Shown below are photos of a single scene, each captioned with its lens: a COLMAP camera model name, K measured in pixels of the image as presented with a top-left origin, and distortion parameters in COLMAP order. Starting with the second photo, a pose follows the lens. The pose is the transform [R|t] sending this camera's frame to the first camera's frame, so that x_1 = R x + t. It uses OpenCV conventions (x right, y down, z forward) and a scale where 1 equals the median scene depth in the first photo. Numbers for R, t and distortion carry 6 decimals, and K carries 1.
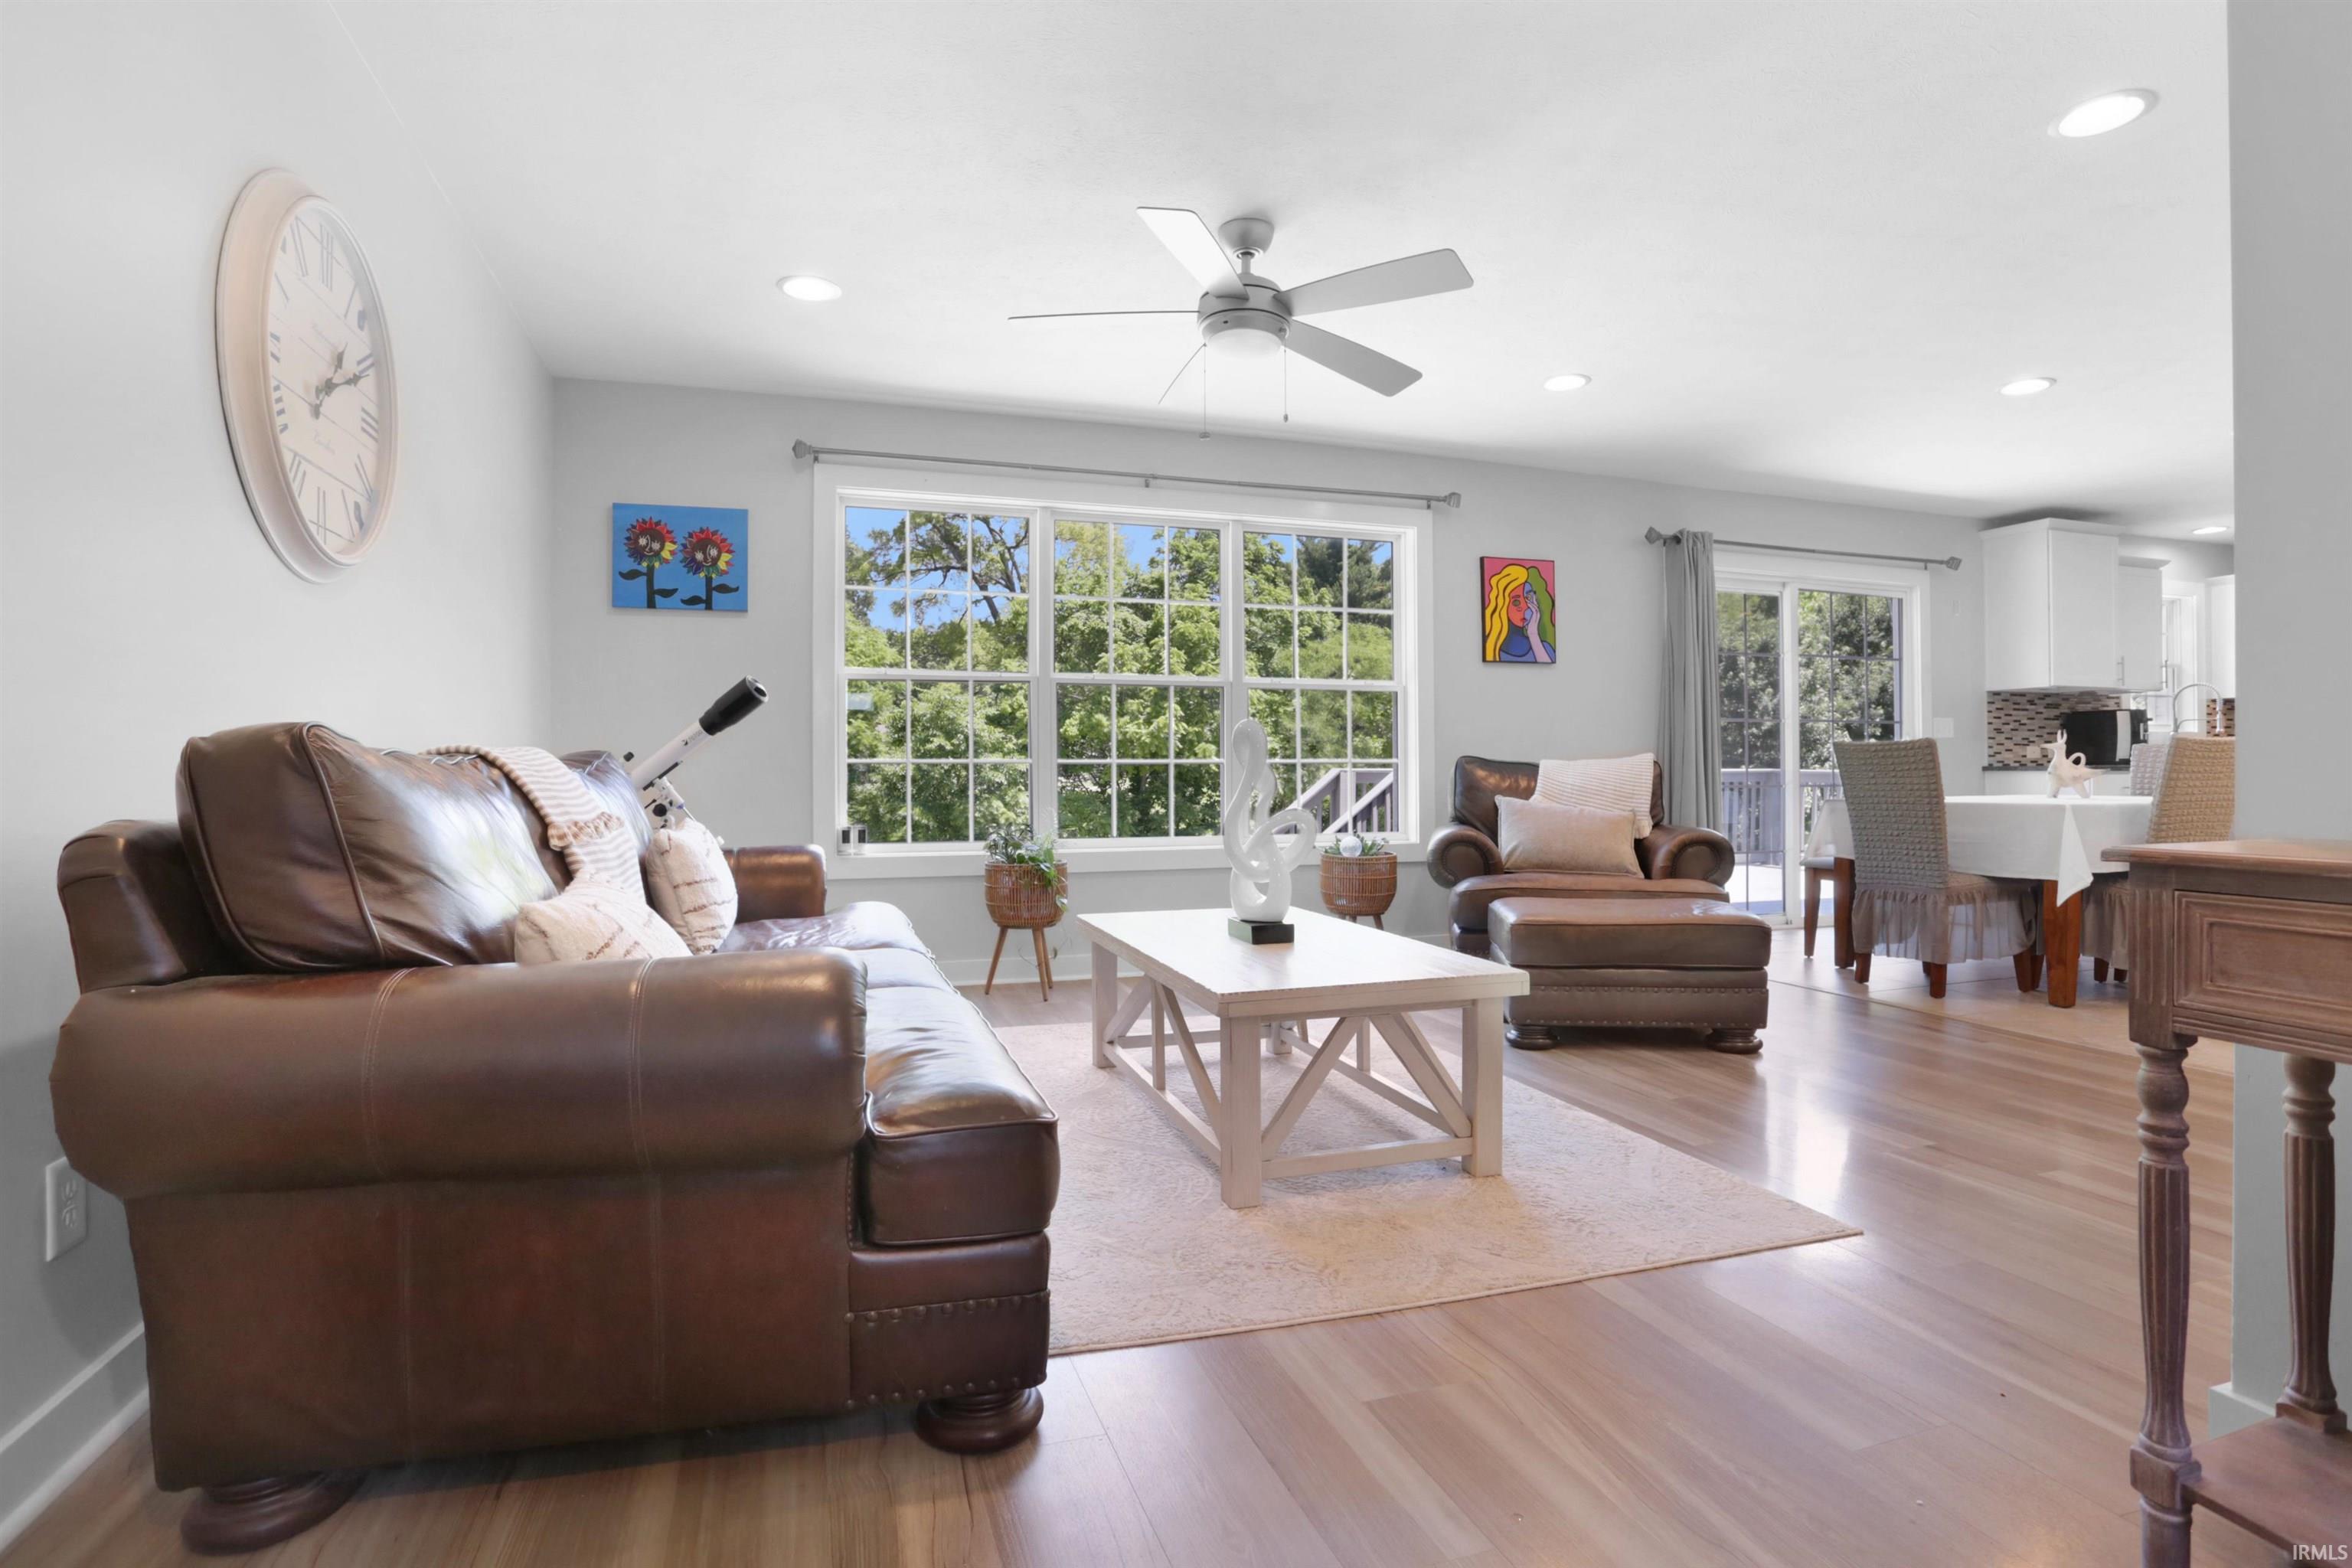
lens RADIAL K [[1149.9, 0, 1144.5], [0, 1149.9, 777.2], [0, 0, 1]] dist [-0.064683, 0.022353]
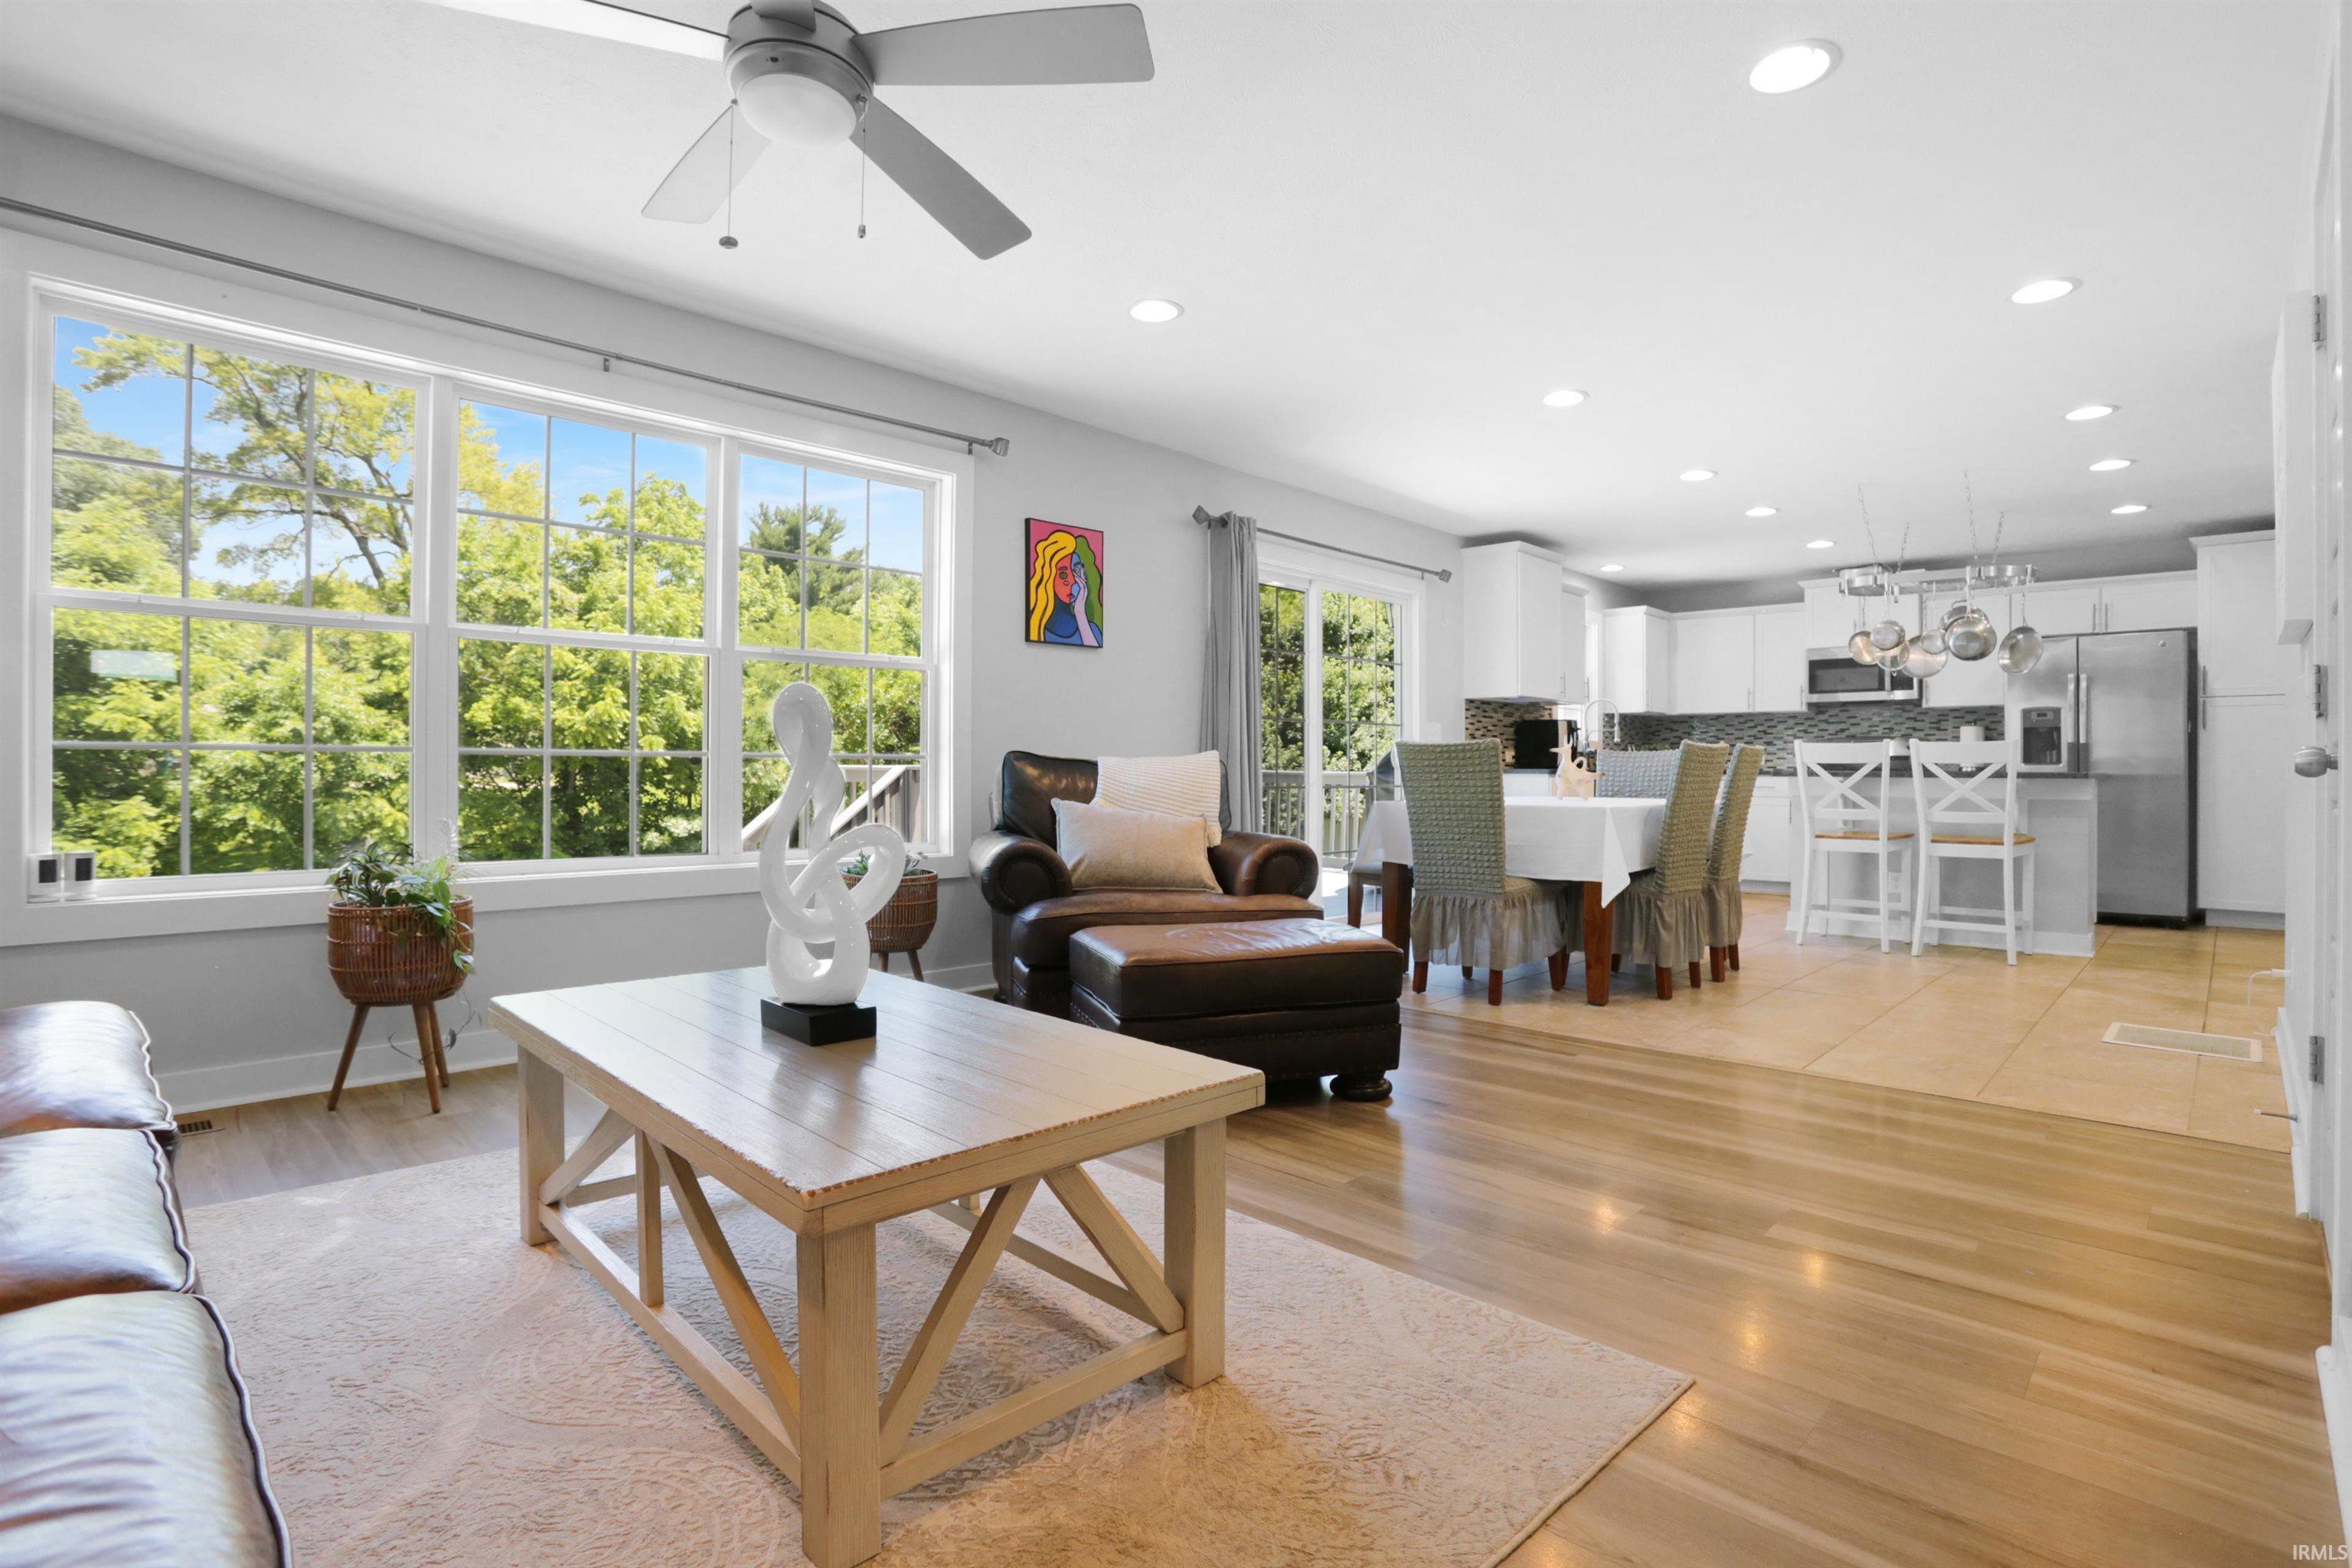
lens RADIAL K [[1157.5, 0, 1159.9], [0, 1157.5, 774.3], [0, 0, 1]] dist [-0.077010, 0.026546]
pose [[0.887300, 0.007974, 0.461124, -0.014232], [-0.007682, 0.999967, -0.002512, 0.000054], [-0.461129, -0.001314, 0.887332, 0.212323]]
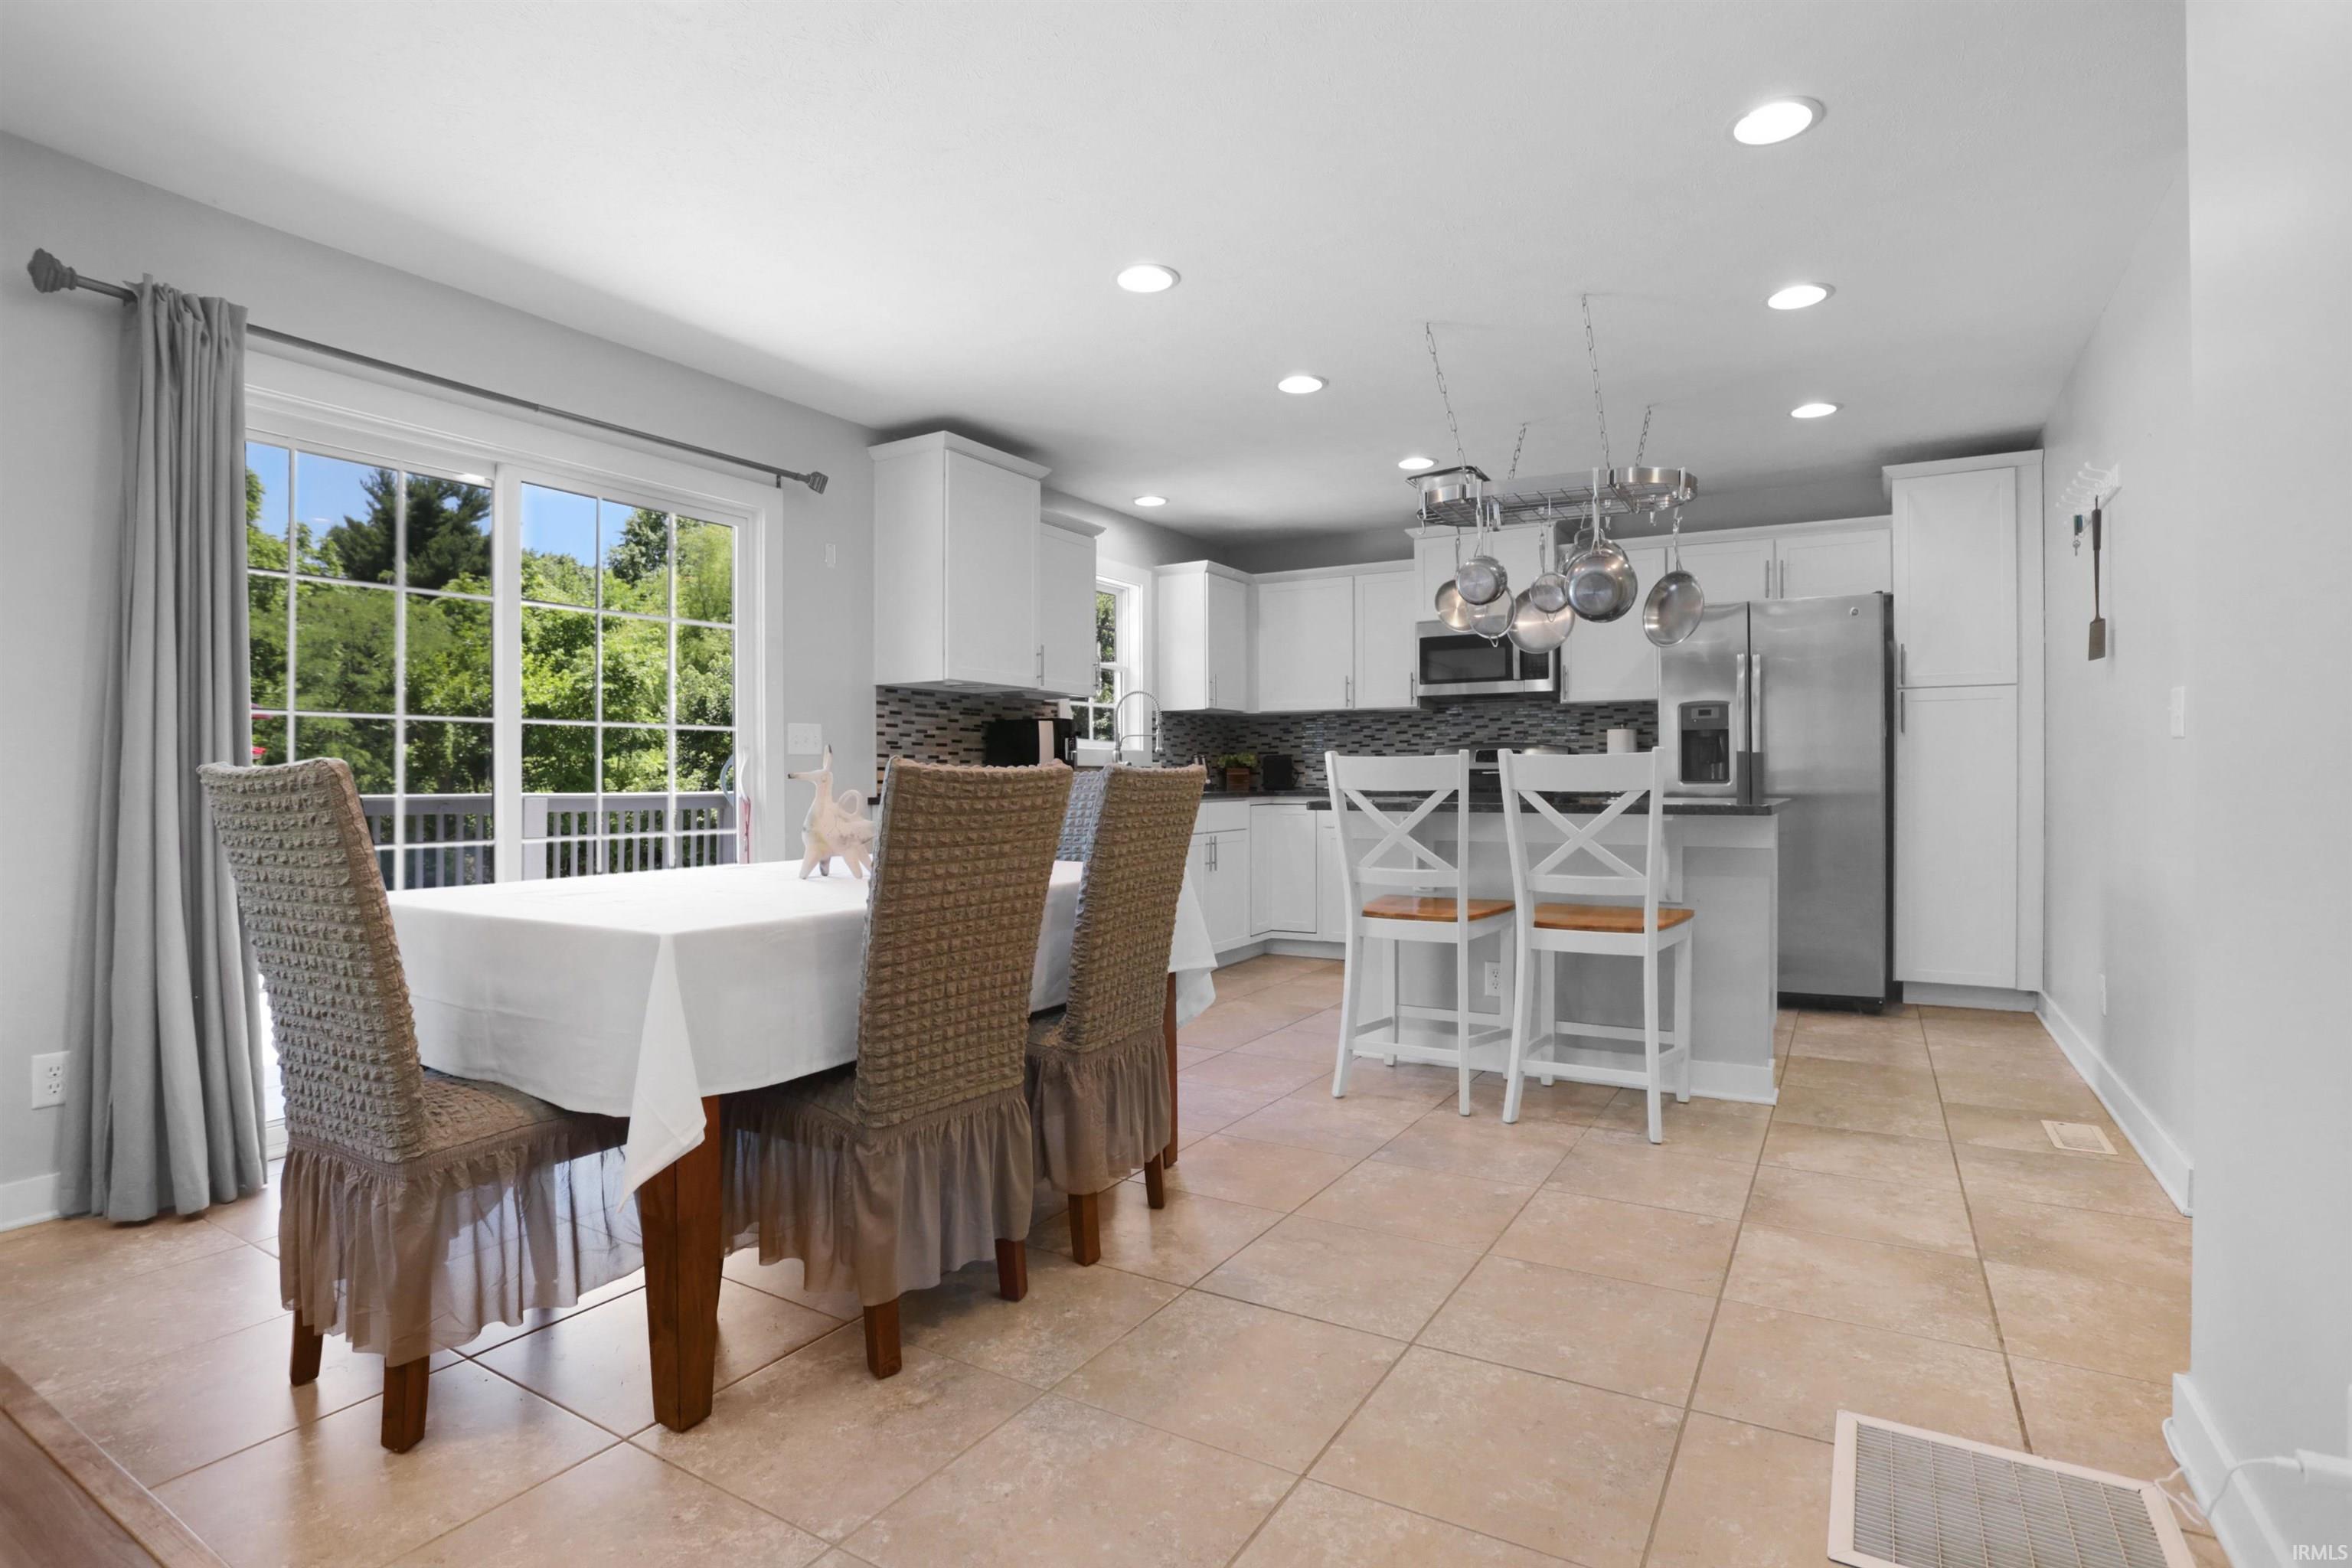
lens RADIAL K [[1191.4, 0, 1170.1], [0, 1191.4, 785.9], [0, 0, 1]] dist [-0.098436, 0.042417]
pose [[0.754604, -0.001248, 0.656180, 0.569898], [0.001298, 0.999999, 0.000410, -0.022447], [-0.656180, 0.000542, 0.754604, 0.469616]]
